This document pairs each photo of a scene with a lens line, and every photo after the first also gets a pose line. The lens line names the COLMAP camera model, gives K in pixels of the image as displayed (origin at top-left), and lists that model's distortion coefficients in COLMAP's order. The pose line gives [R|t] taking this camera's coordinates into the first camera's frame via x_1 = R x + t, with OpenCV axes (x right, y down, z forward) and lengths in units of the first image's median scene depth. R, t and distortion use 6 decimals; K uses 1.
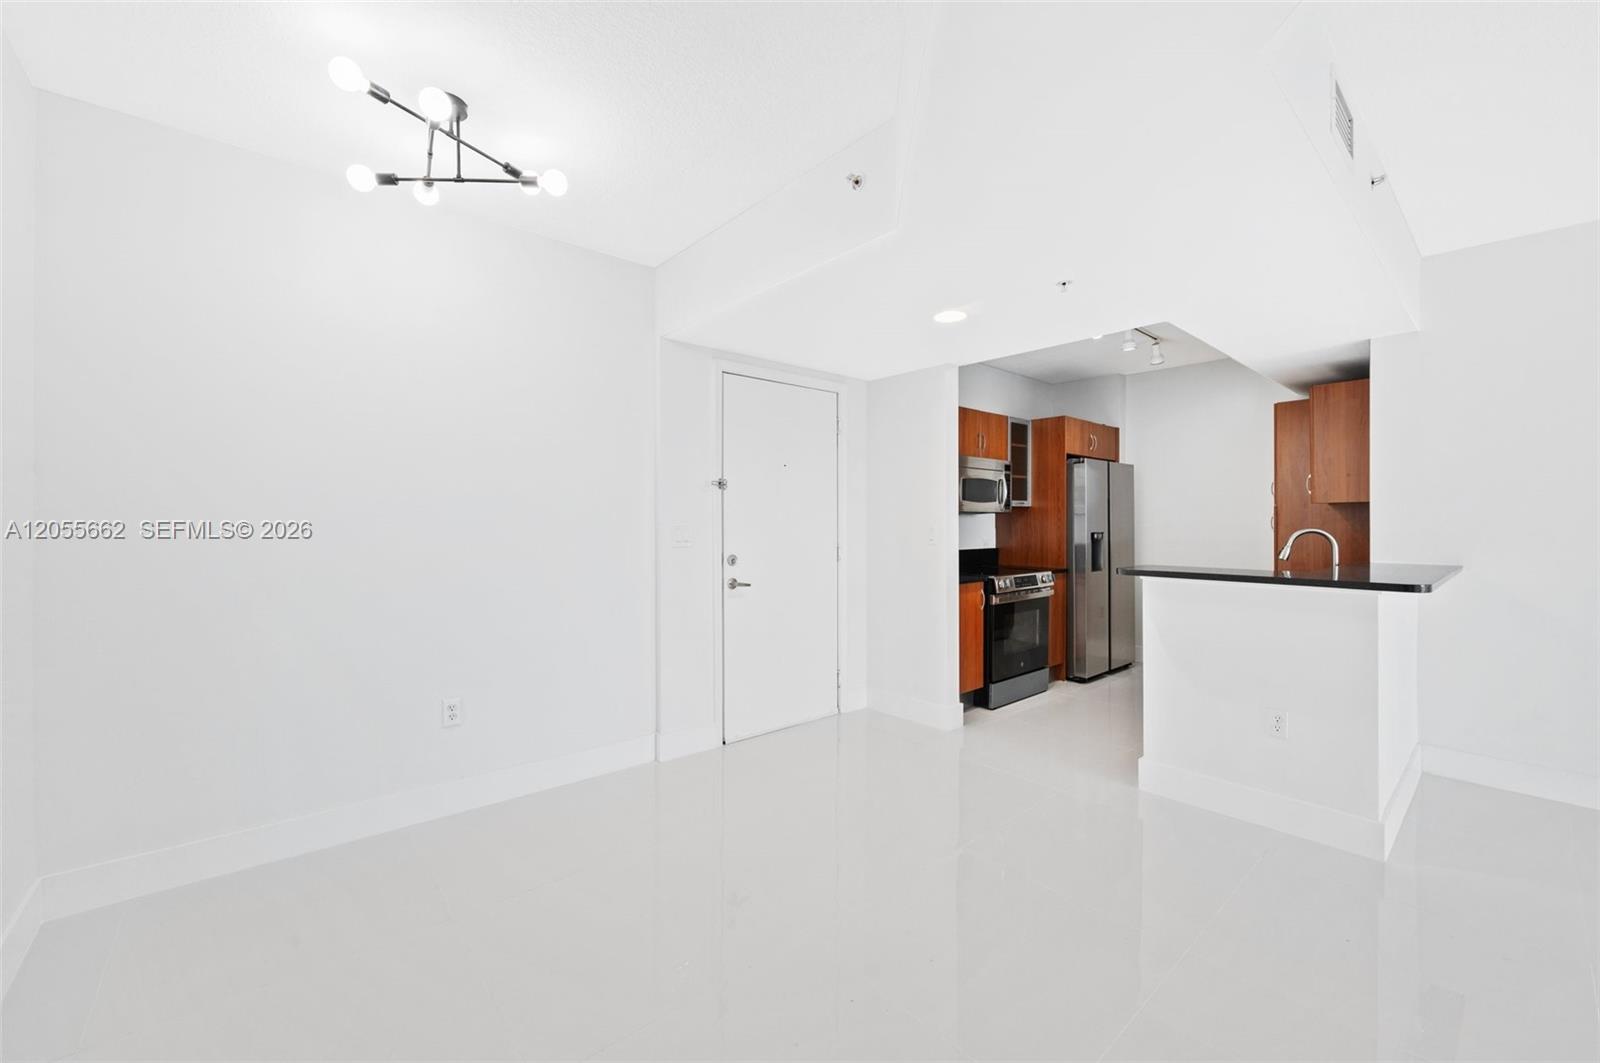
lens RADIAL K [[641.9, 0, 800.2], [0, 641.9, 524.3], [0, 0, 1]] dist [-0.016029, 0.001291]
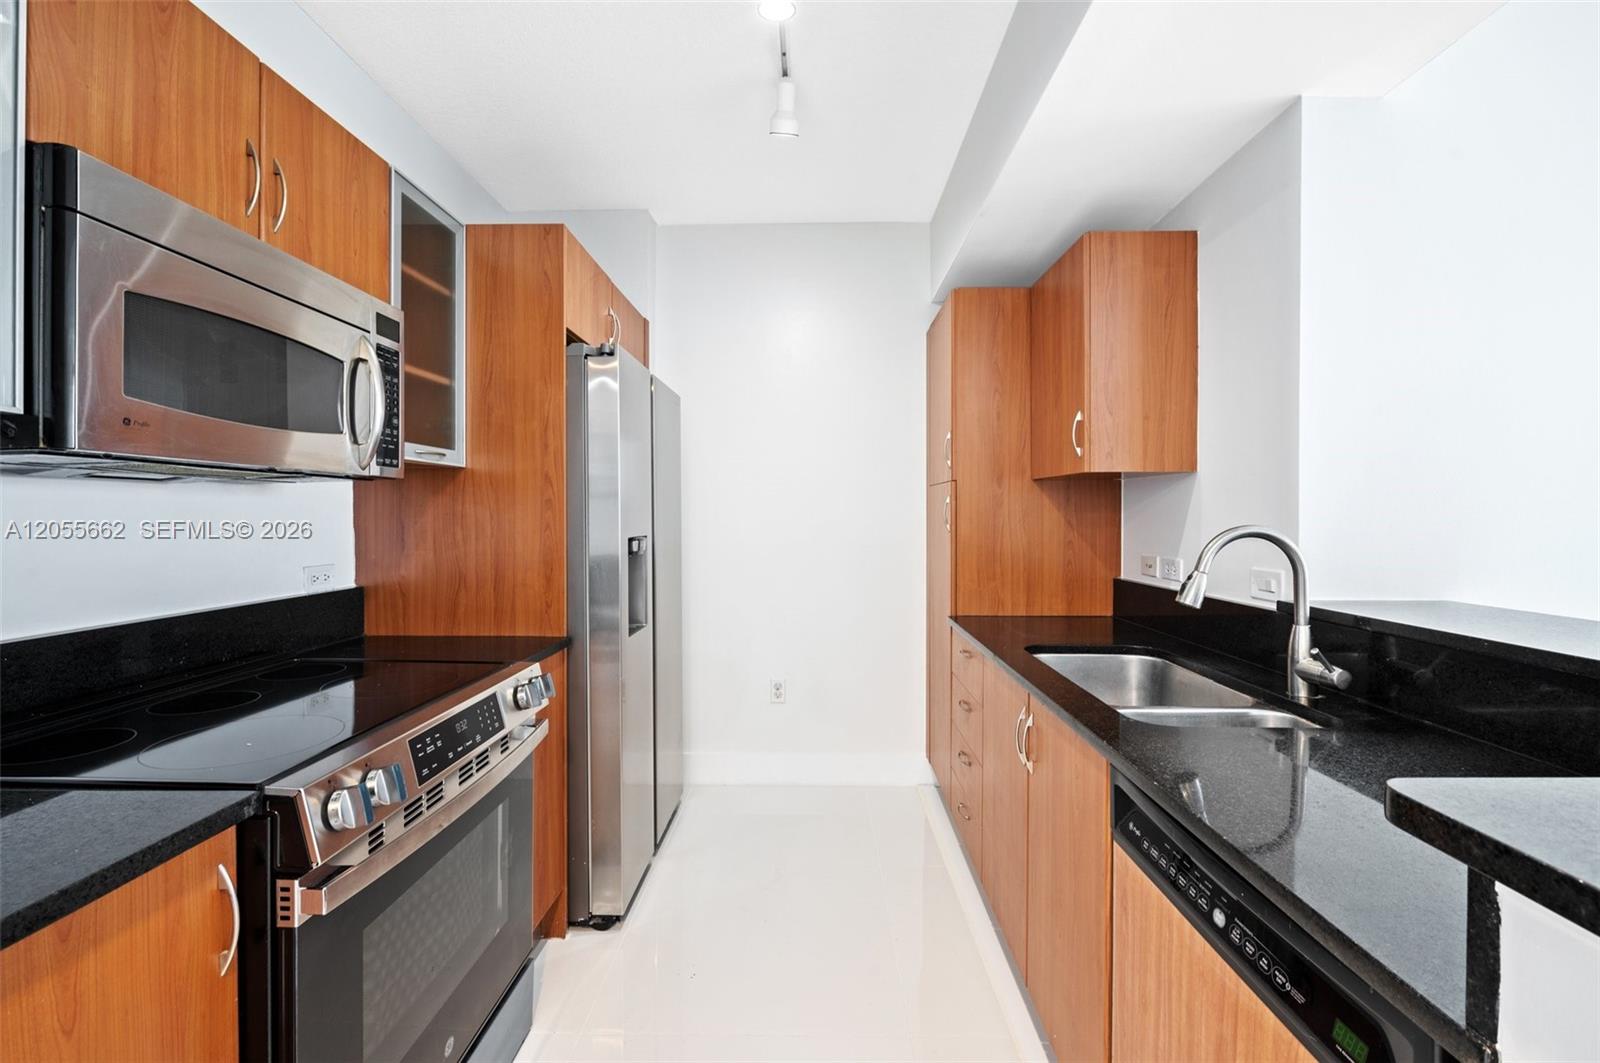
lens RADIAL K [[664.5, 0, 806.9], [0, 664.5, 521.2], [0, 0, 1]] dist [-0.005213, -0.002924]
pose [[0.659026, -0.005369, 0.752101, 0.218398], [0.002726, 0.999985, 0.004751, 0.001078], [-0.752115, -0.001081, 0.659031, 0.645548]]
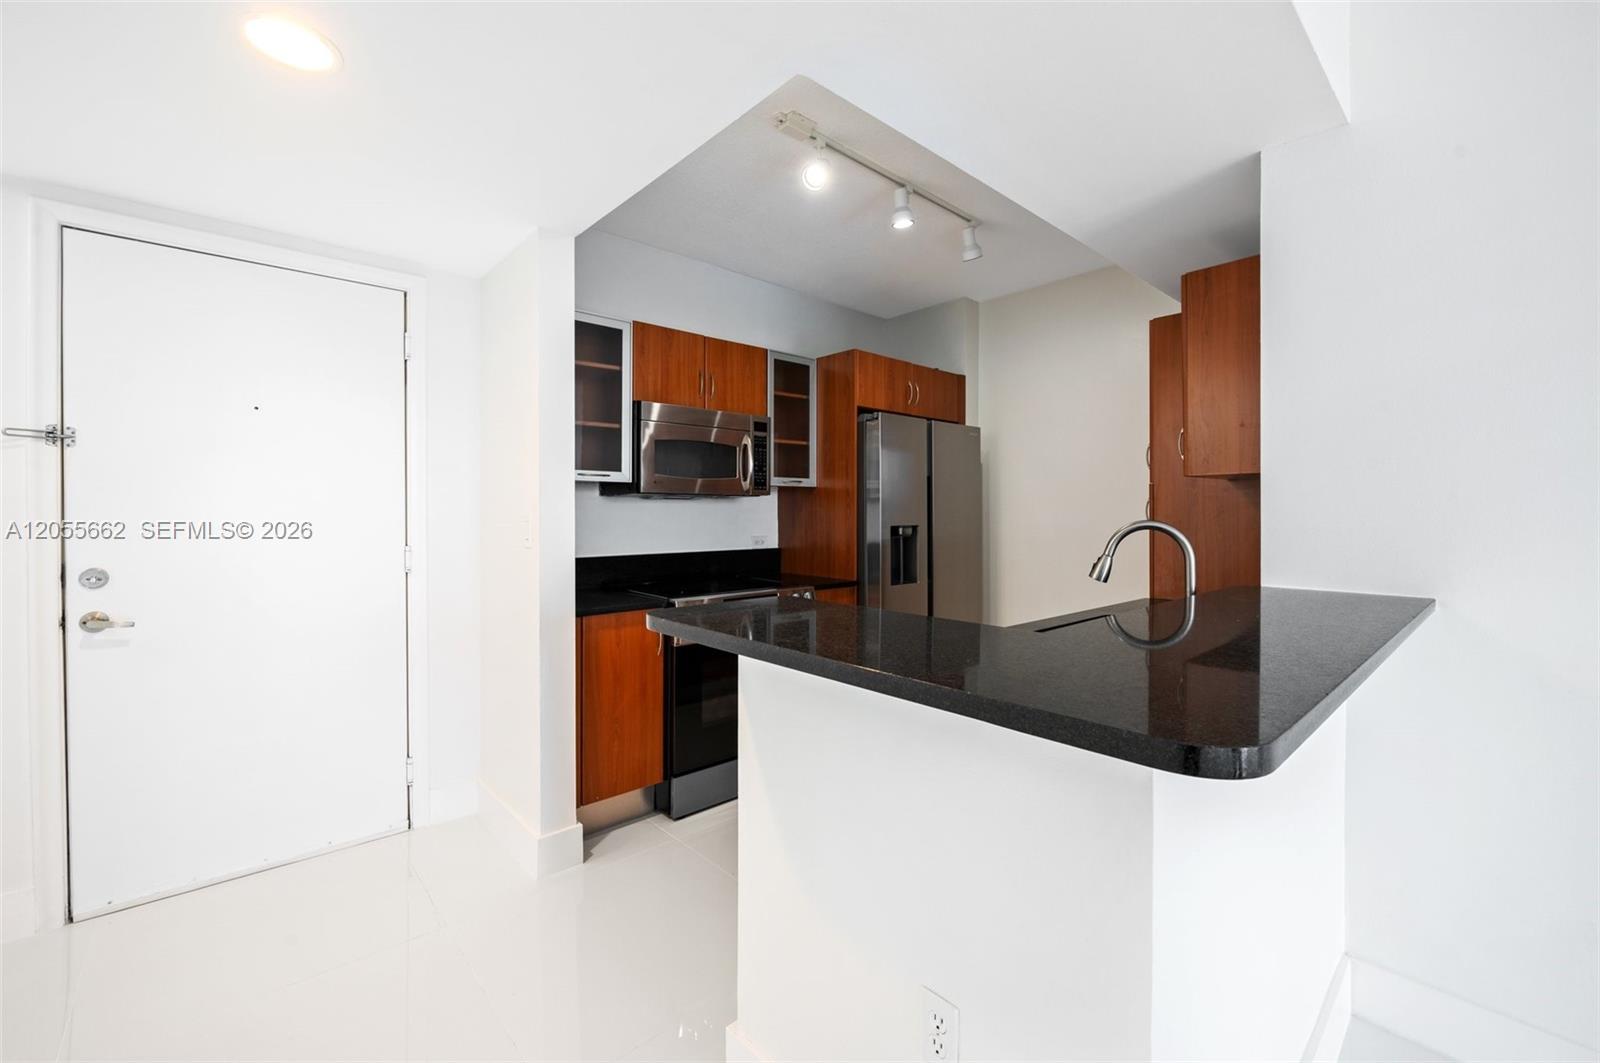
lens RADIAL K [[664.5, 0, 802.7], [0, 664.5, 515.2], [0, 0, 1]] dist [-0.005213, -0.002924]
pose [[0.999748, 0.002059, 0.022368, 0.349683], [-0.002094, 0.999997, 0.001528, 0.000887], [-0.022365, -0.001575, 0.999749, 0.320097]]
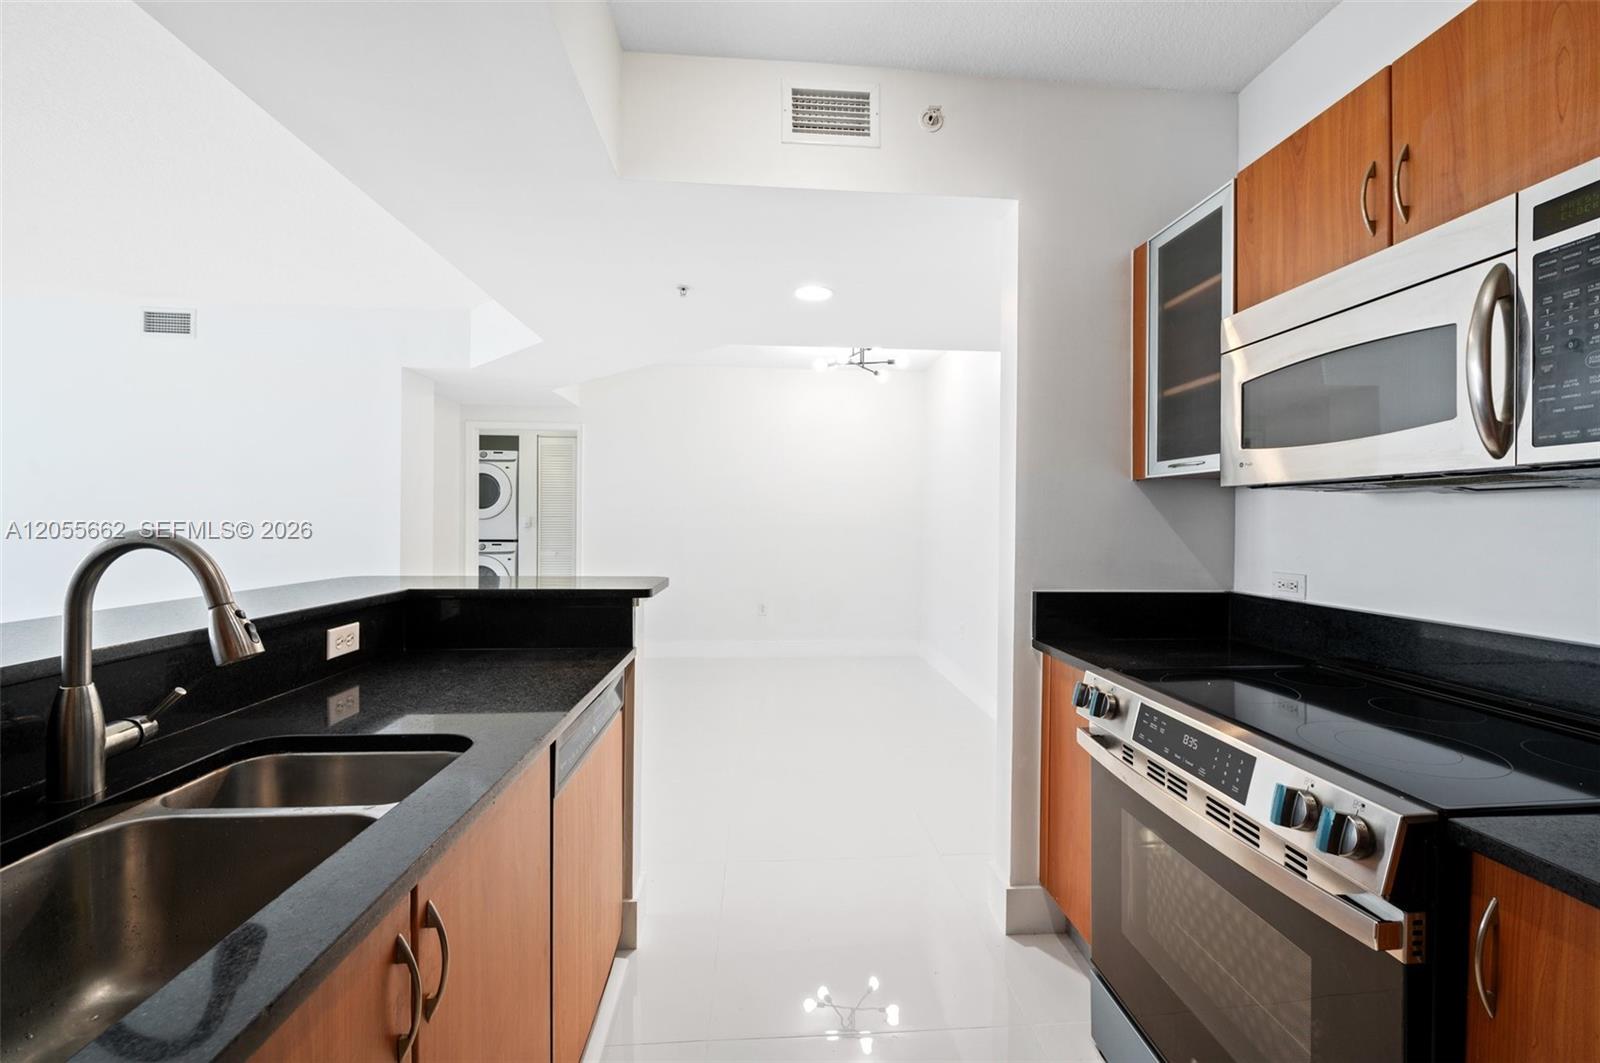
lens RADIAL K [[641.9, 0, 808.7], [0, 641.9, 520.7], [0, 0, 1]] dist [-0.016029, 0.001291]
pose [[-0.578987, -0.005307, -0.815320, 0.584386], [-0.011779, 0.999929, 0.001856, 0.000281], [0.815252, 0.010679, -0.579008, 0.923626]]
